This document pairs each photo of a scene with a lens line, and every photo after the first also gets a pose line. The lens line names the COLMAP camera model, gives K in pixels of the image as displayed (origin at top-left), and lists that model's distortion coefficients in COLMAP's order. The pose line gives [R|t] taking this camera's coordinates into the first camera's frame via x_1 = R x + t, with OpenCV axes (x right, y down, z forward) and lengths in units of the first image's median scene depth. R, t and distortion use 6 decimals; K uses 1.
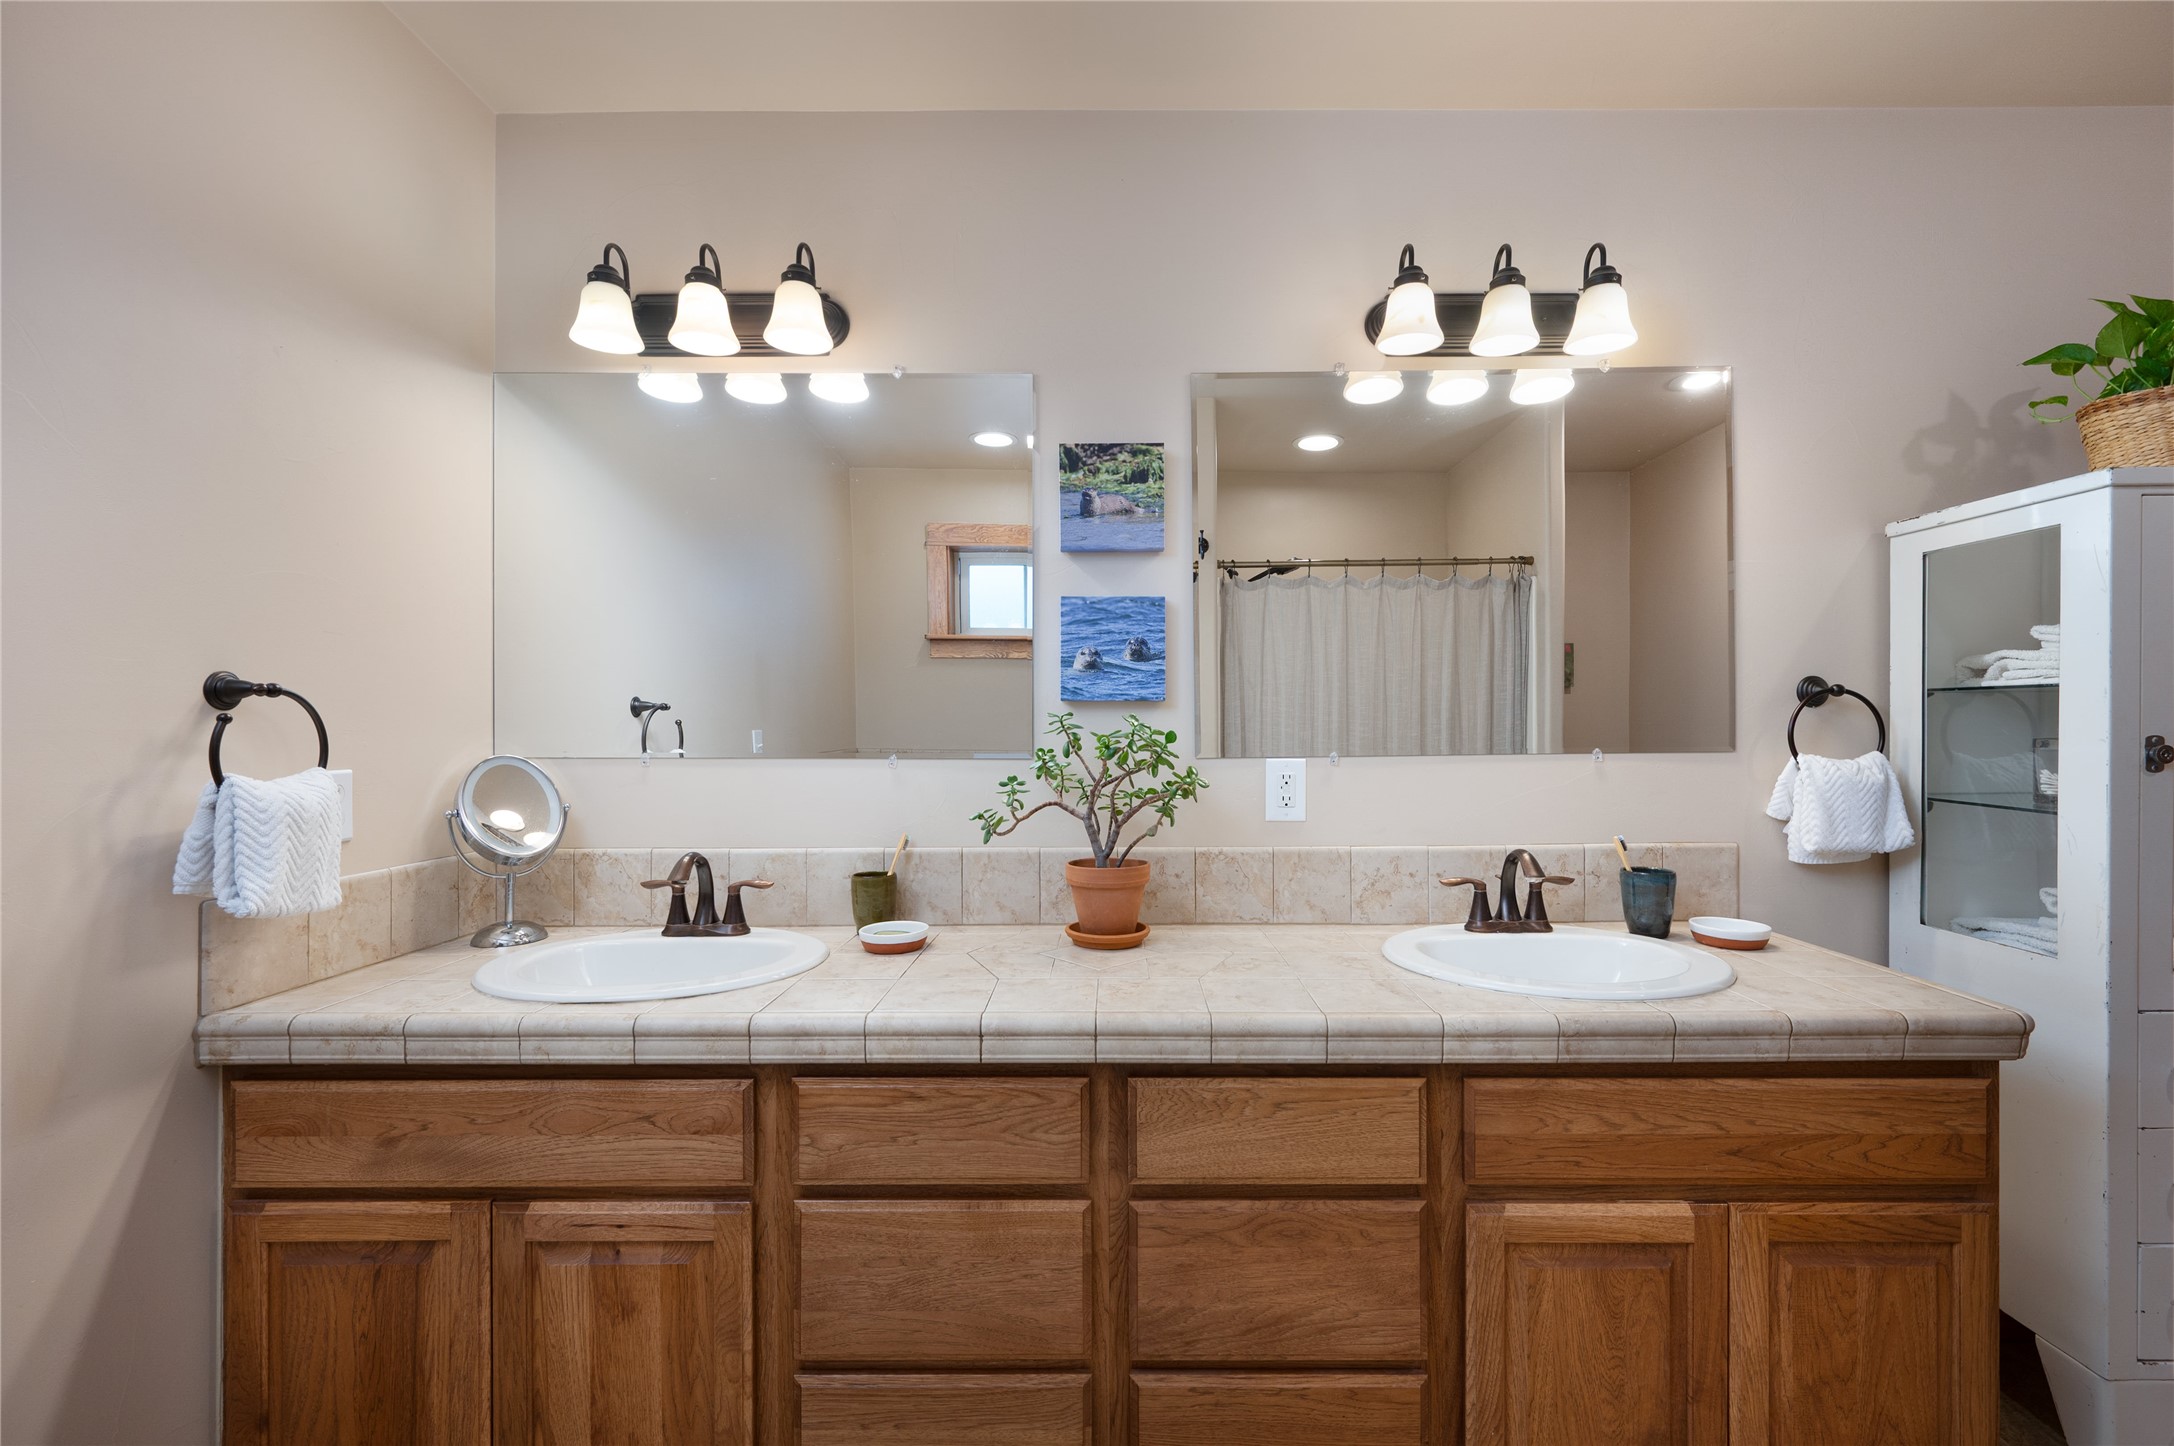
lens RADIAL K [[990.1, 0, 1087.0], [0, 990.1, 723.0], [0, 0, 1]] dist [-0.002777, -0.000460]
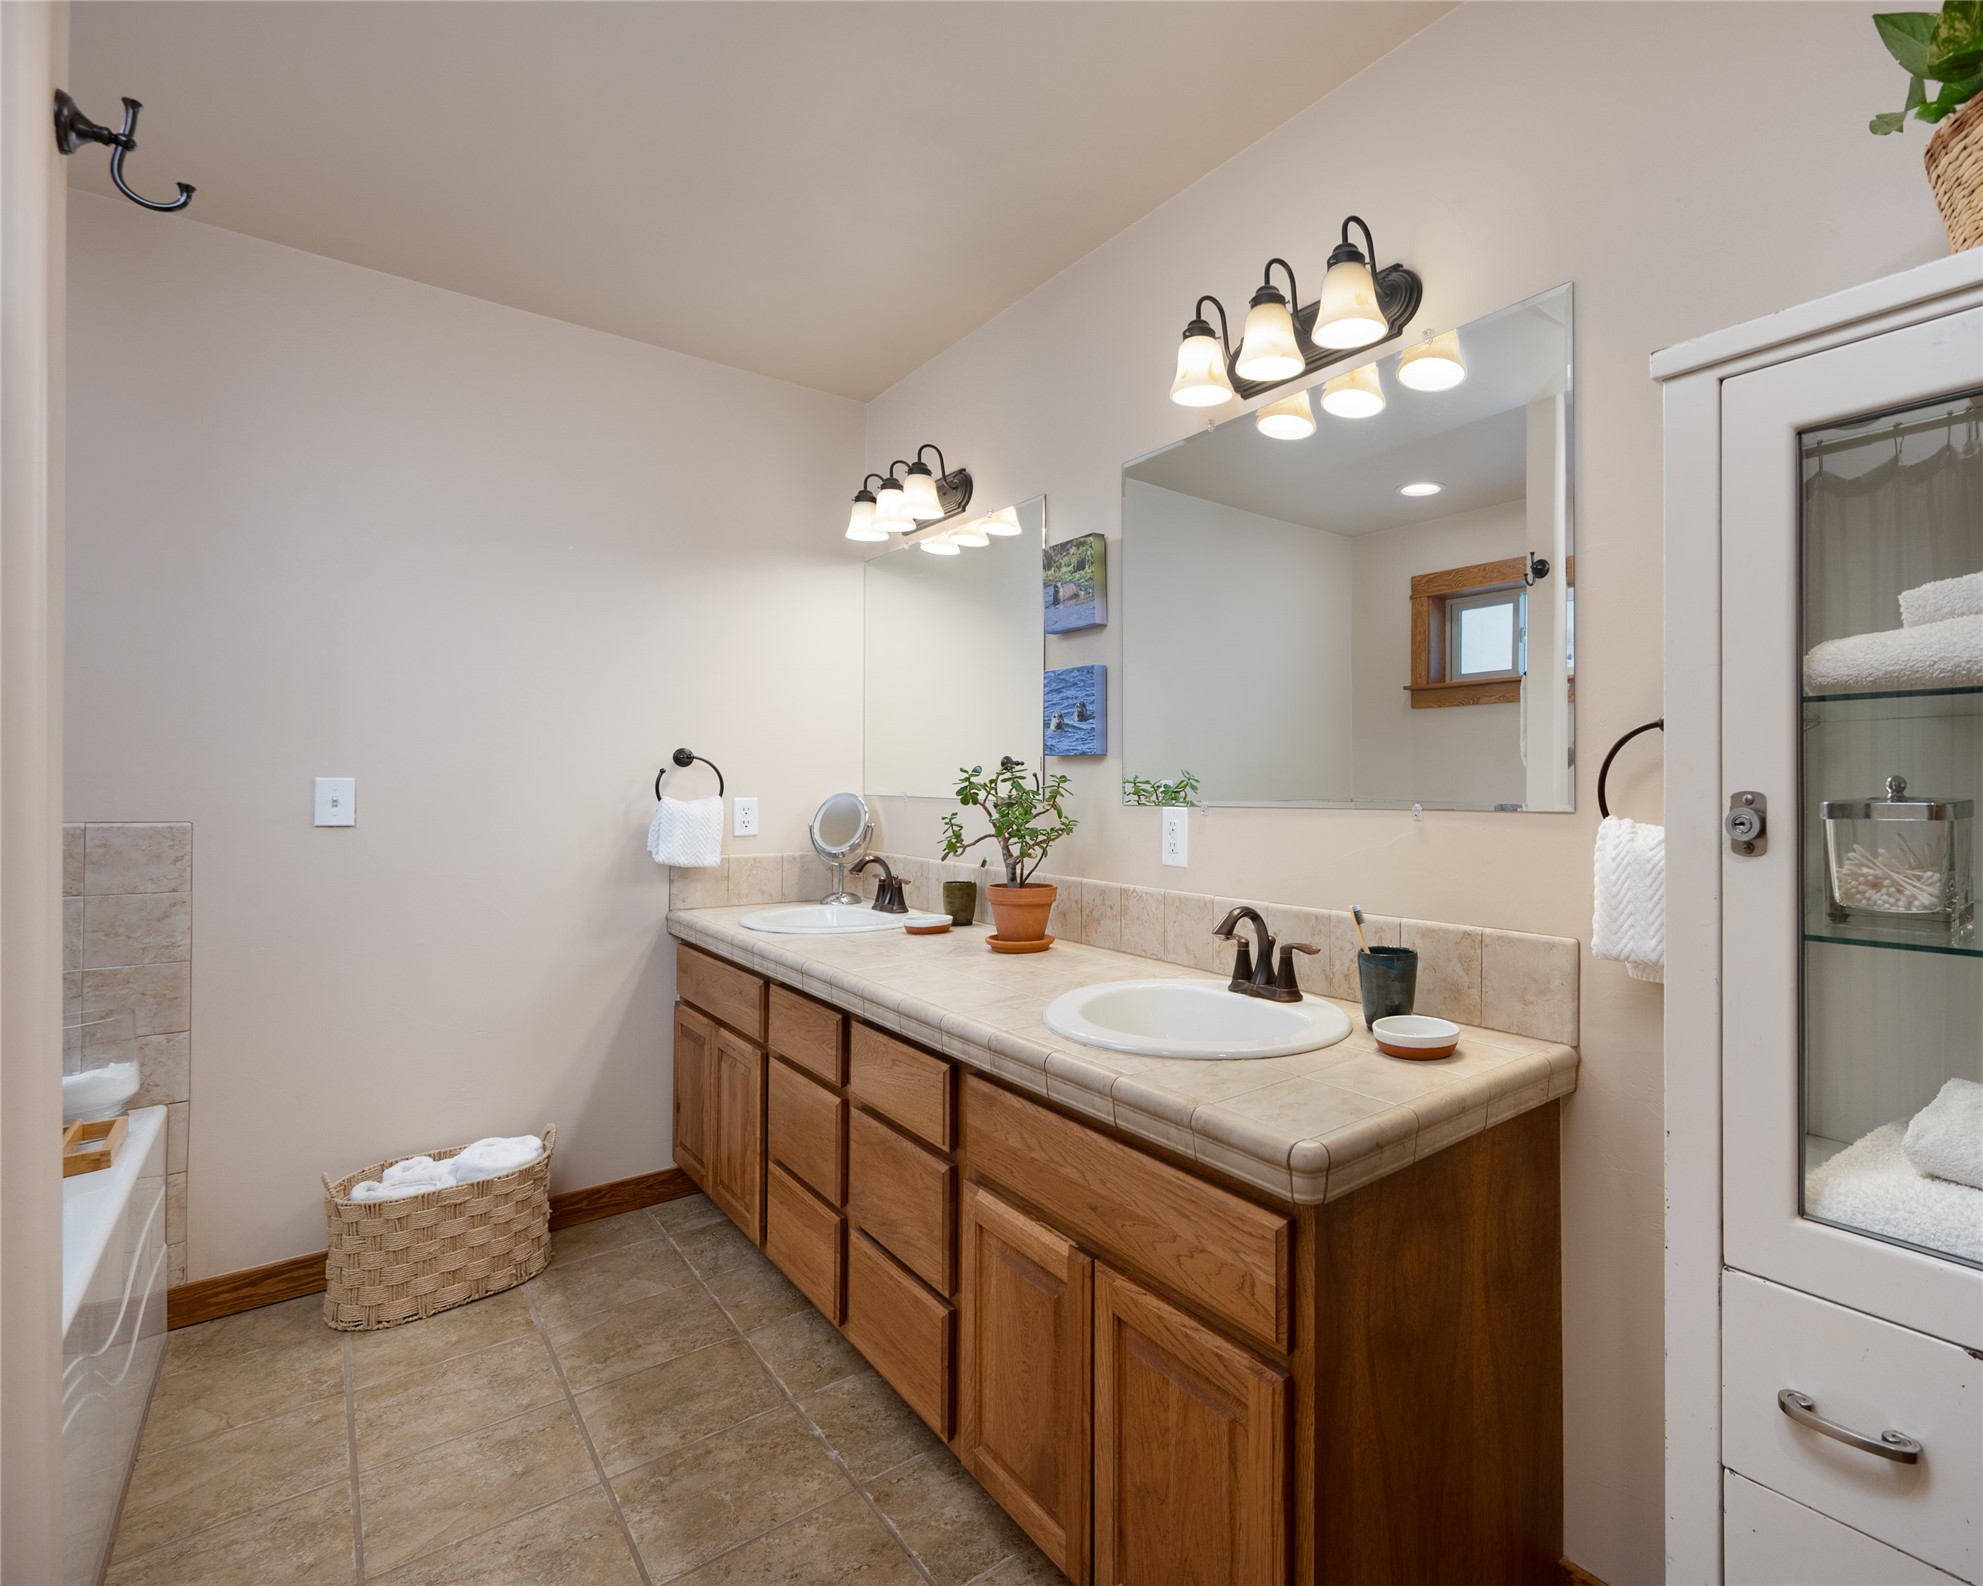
lens RADIAL K [[934.5, 0, 991.2], [0, 934.5, 779.4], [0, 0, 1]] dist [0.000858, -0.000130]
pose [[0.622211, 0.004838, -0.782835, 0.934757], [-0.003432, 0.999988, 0.003452, 0.003775], [0.782842, 0.000539, 0.622220, 0.242065]]
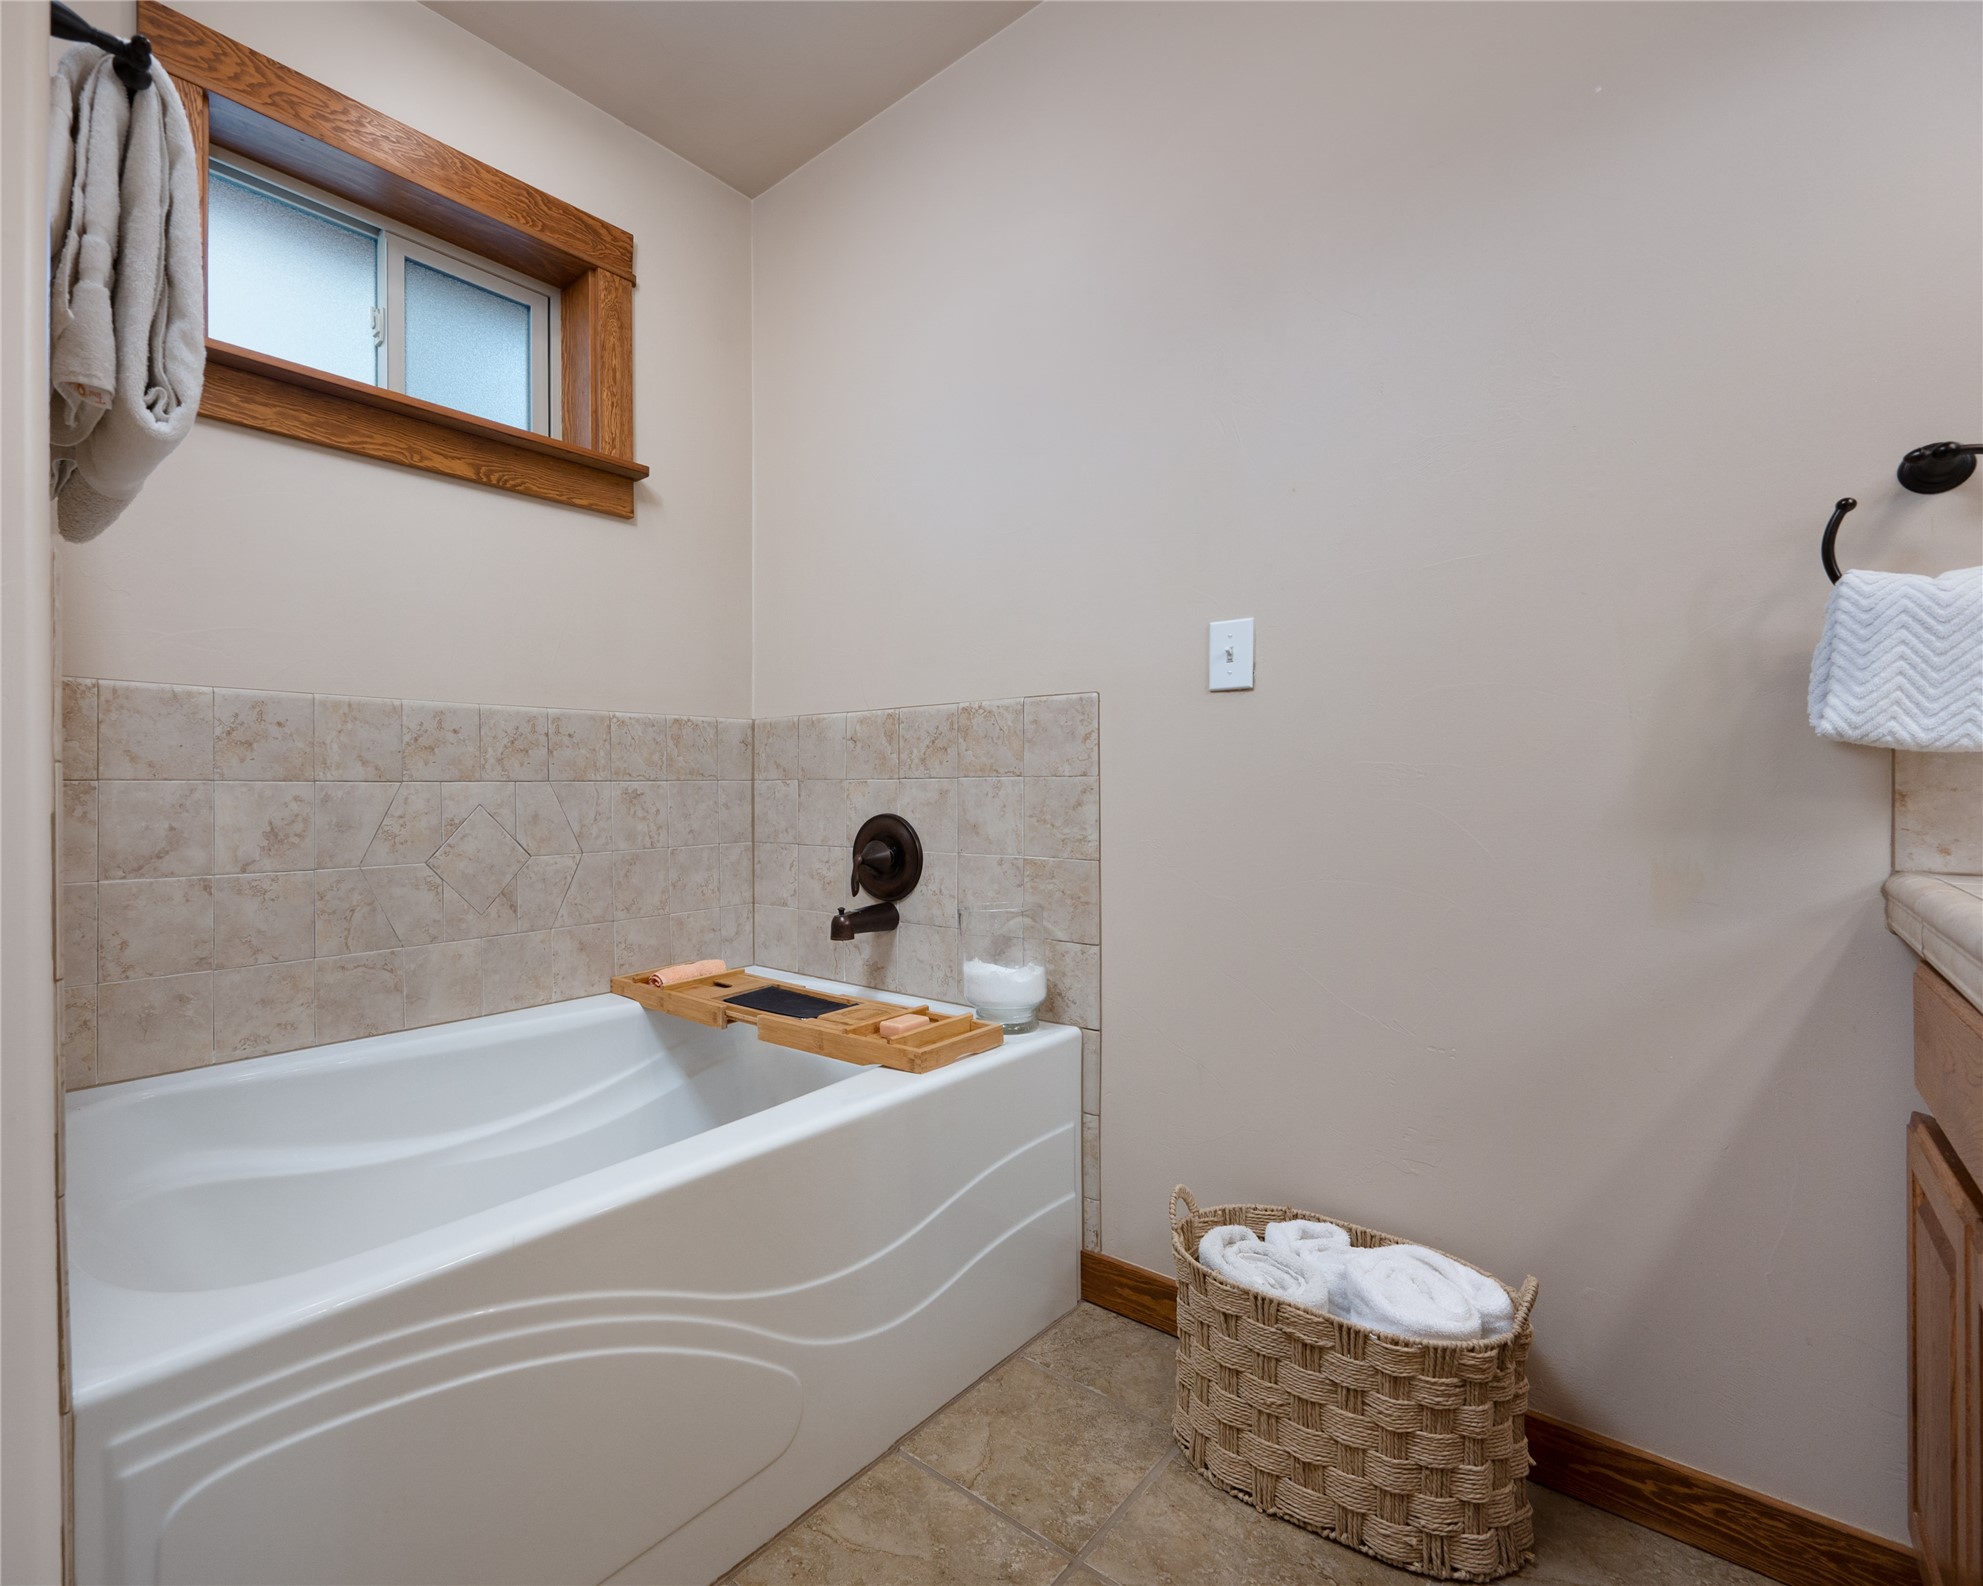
lens RADIAL K [[934.5, 0, 991.2], [0, 934.5, 779.4], [0, 0, 1]] dist [0.000858, -0.000130]
pose [[-0.595146, 0.011972, -0.803528, 0.138782], [0.020664, 0.999786, -0.000409, 0.172810], [0.803352, -0.016848, -0.595267, 0.725861]]
